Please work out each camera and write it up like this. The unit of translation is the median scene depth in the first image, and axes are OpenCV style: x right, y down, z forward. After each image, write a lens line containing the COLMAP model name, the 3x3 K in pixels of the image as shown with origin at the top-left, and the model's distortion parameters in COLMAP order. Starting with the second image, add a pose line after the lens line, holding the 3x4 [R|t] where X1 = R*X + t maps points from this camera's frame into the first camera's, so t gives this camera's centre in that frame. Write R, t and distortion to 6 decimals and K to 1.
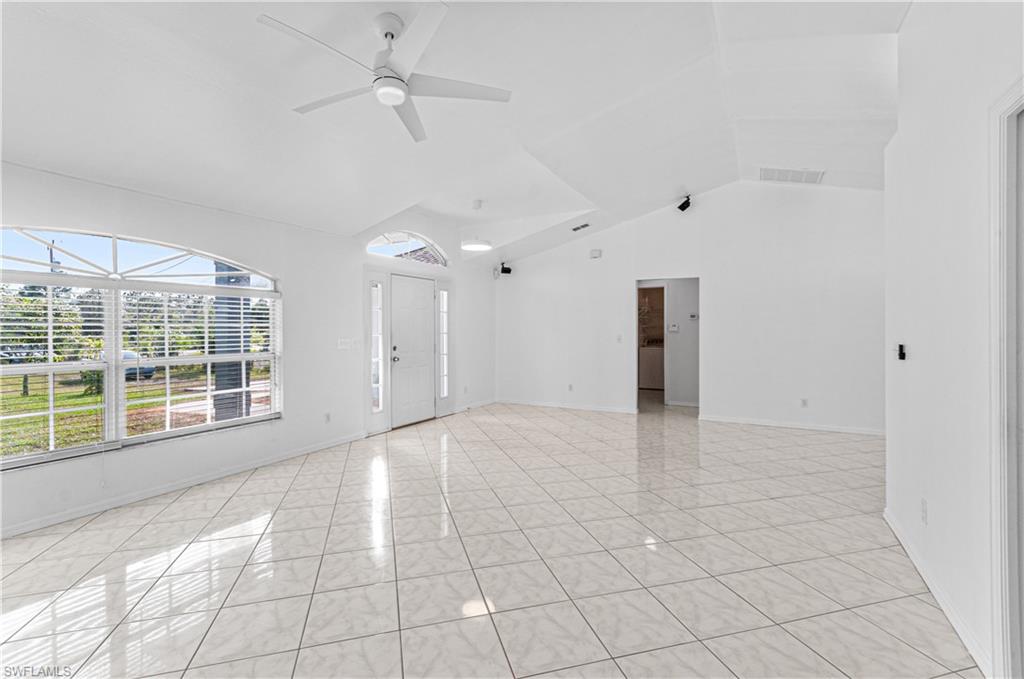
lens RADIAL K [[463.6, 0, 497.0], [0, 463.6, 326.6], [0, 0, 1]] dist [0.015170, 0.000106]
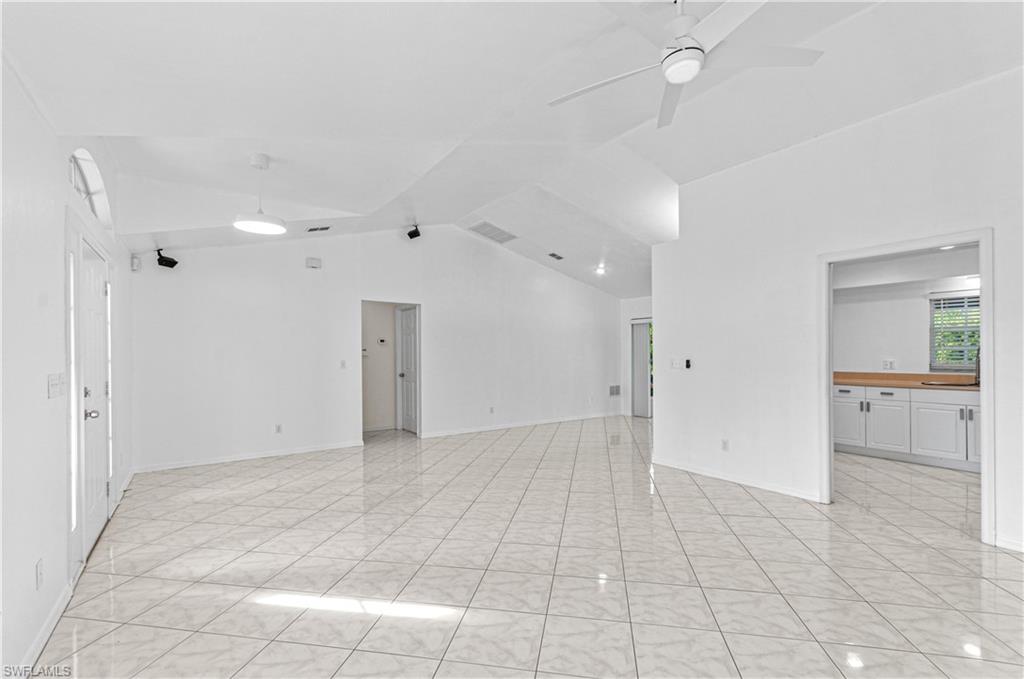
lens RADIAL K [[461.7, 0, 511.0], [0, 461.7, 352.1], [0, 0, 1]] dist [-0.002083, 0.000090]
pose [[0.434142, 0.004592, 0.900833, -0.417555], [0.000356, 0.999986, -0.005269, 0.007844], [-0.900844, 0.002608, 0.434134, 0.354922]]
